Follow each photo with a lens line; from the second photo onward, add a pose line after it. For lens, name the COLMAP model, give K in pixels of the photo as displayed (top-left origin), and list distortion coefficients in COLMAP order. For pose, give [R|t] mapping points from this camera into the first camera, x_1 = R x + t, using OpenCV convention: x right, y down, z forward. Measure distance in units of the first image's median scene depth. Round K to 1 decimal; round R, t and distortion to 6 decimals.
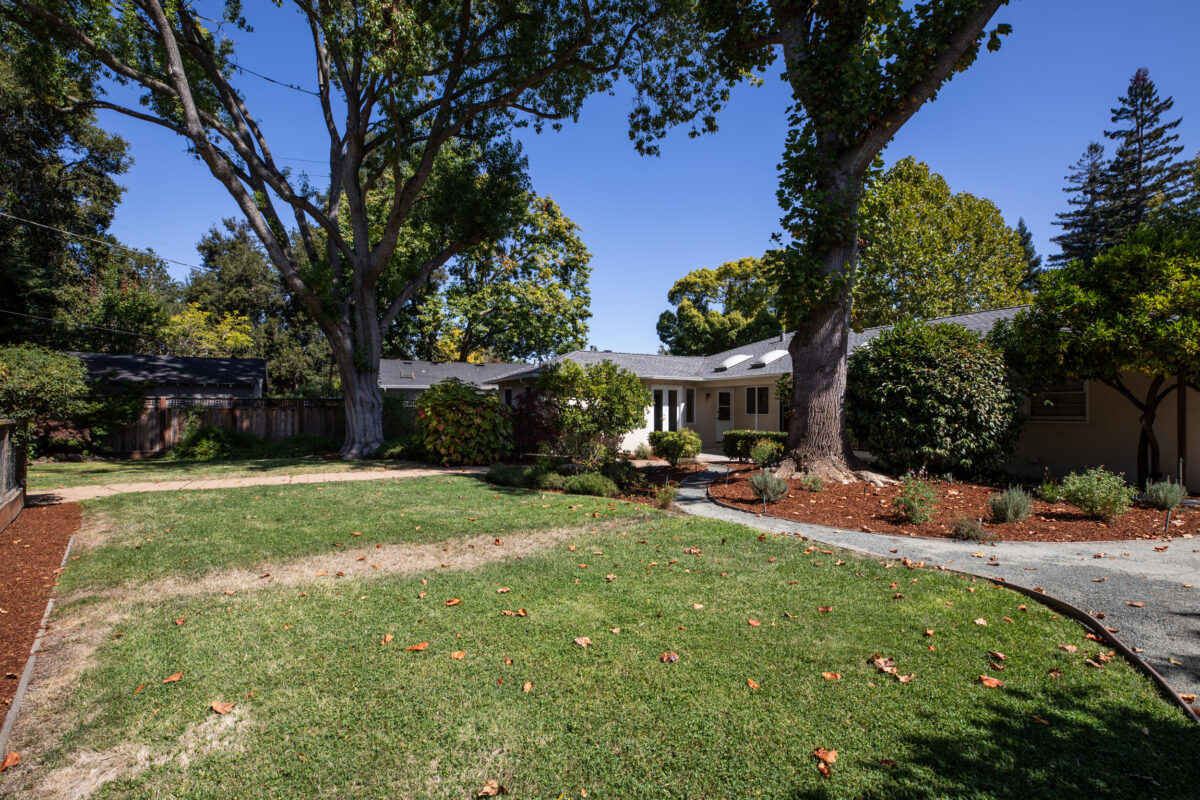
lens RADIAL K [[574.3, 0, 605.6], [0, 574.3, 403.1], [0, 0, 1]] dist [-0.025277, 0.003092]
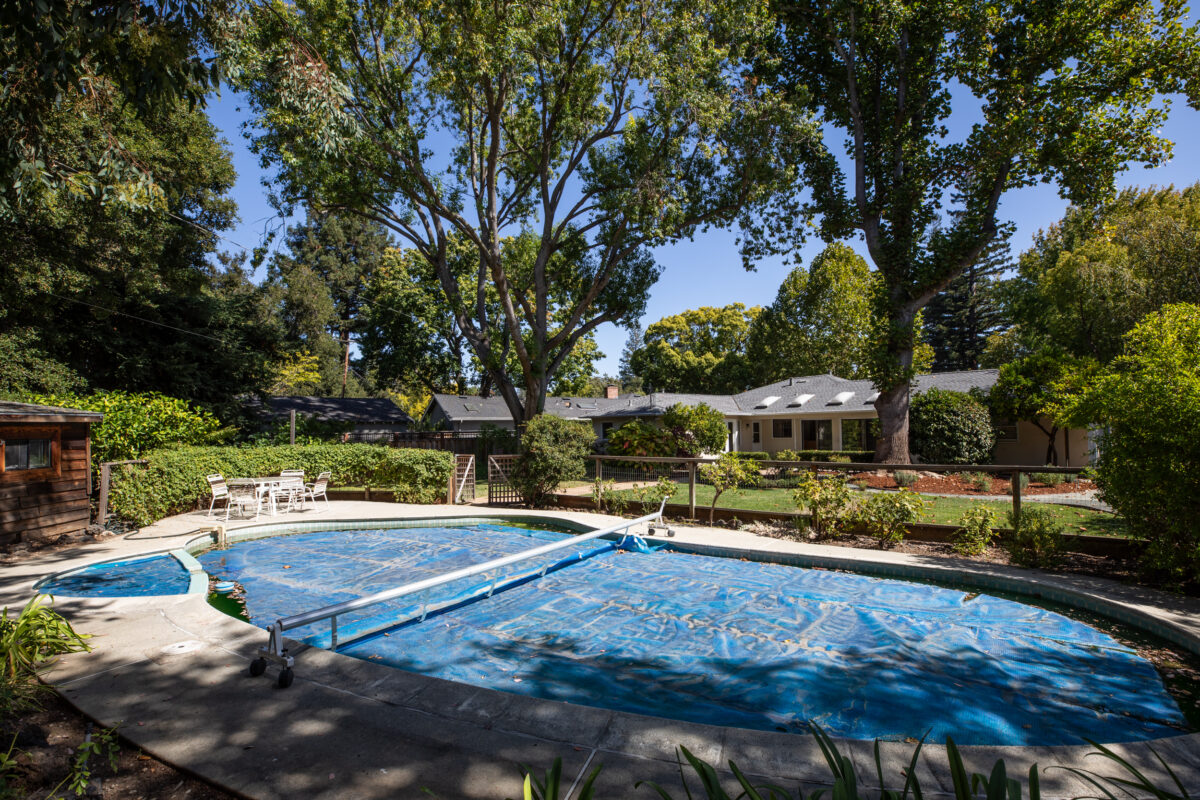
lens RADIAL K [[574.3, 0, 600.6], [0, 574.3, 402.4], [0, 0, 1]] dist [-0.025277, 0.003092]
pose [[0.979126, -0.005764, 0.203174, -0.251913], [0.012573, 0.999401, -0.032238, -0.015584], [-0.202866, 0.034120, 0.978612, -0.161720]]
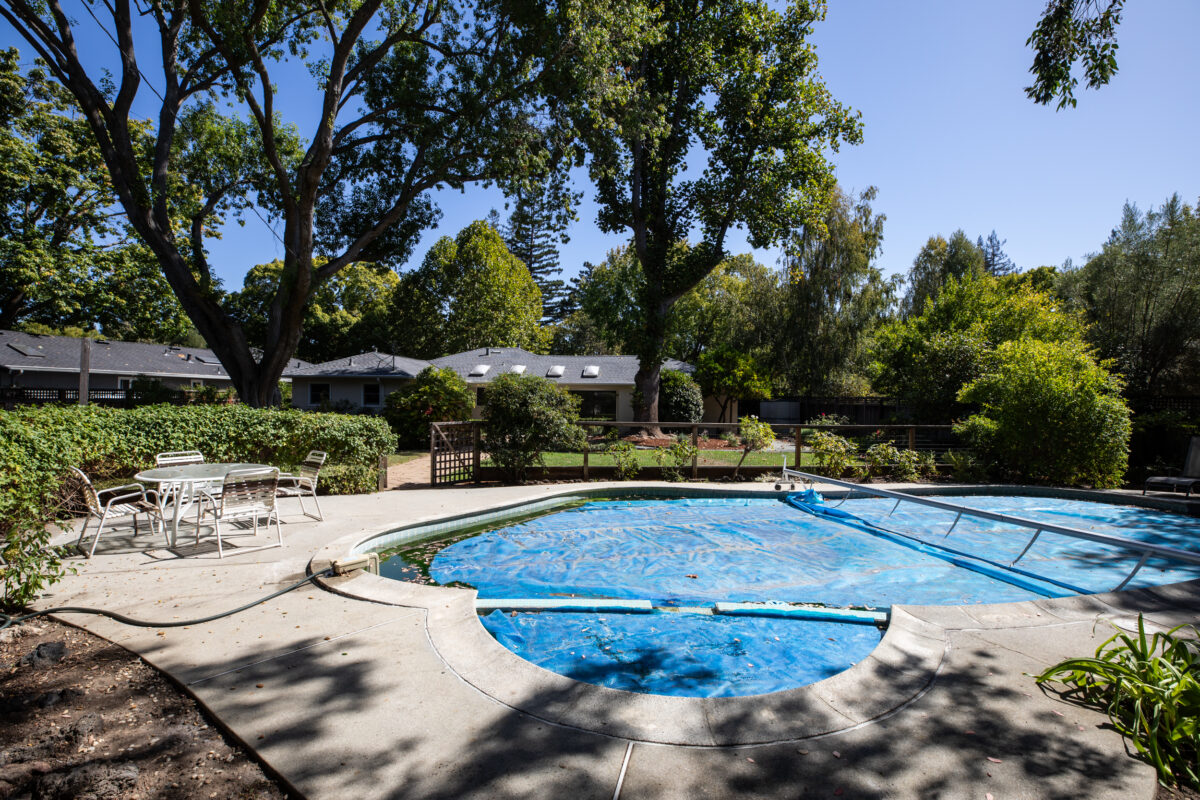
lens RADIAL K [[574.3, 0, 604.1], [0, 574.3, 397.6], [0, 0, 1]] dist [-0.025277, 0.003092]
pose [[0.521614, 0.007289, 0.853150, -0.442342], [-0.025222, 0.999658, 0.006880, -0.010728], [-0.852809, -0.025107, 0.521620, -0.005553]]
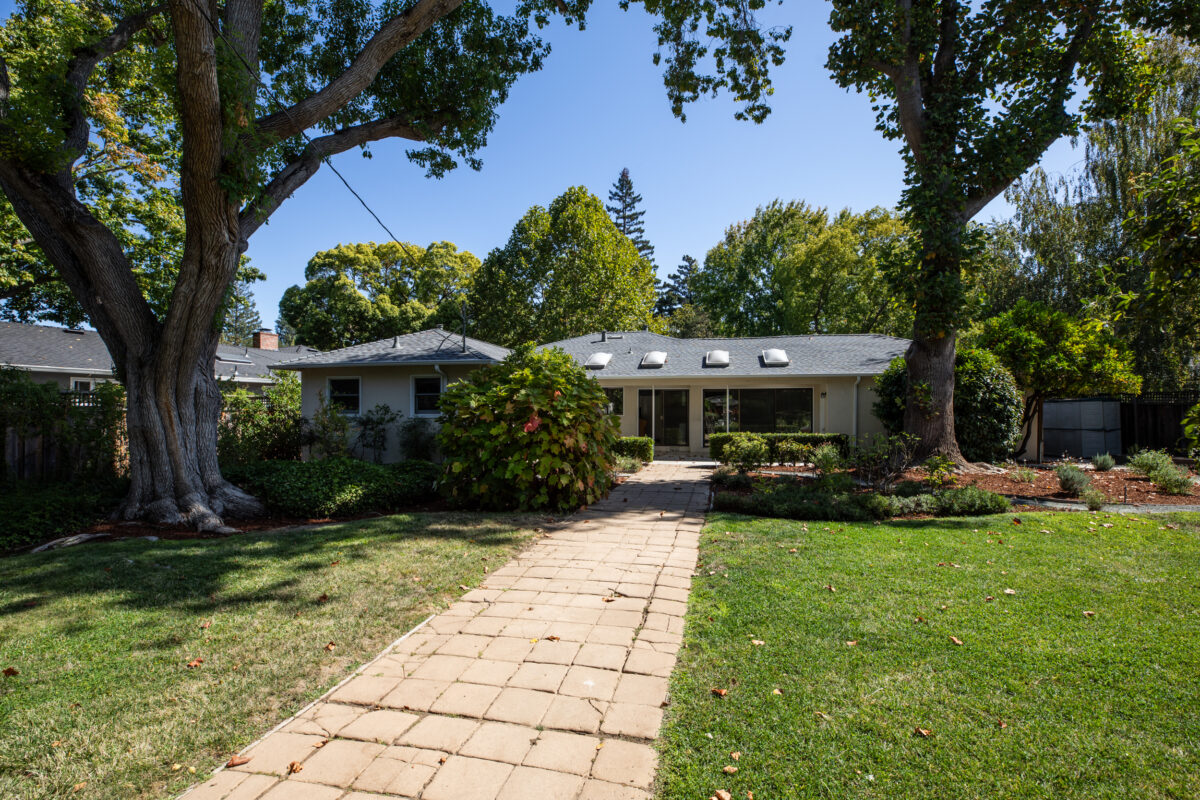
lens RADIAL K [[563.9, 0, 601.8], [0, 563.9, 402.3], [0, 0, 1]] dist [-0.035259, 0.000431]
pose [[0.638930, 0.009072, 0.769211, -0.255968], [-0.009734, 0.999946, -0.003708, 0.000004], [-0.769203, -0.005118, 0.638984, 0.213639]]
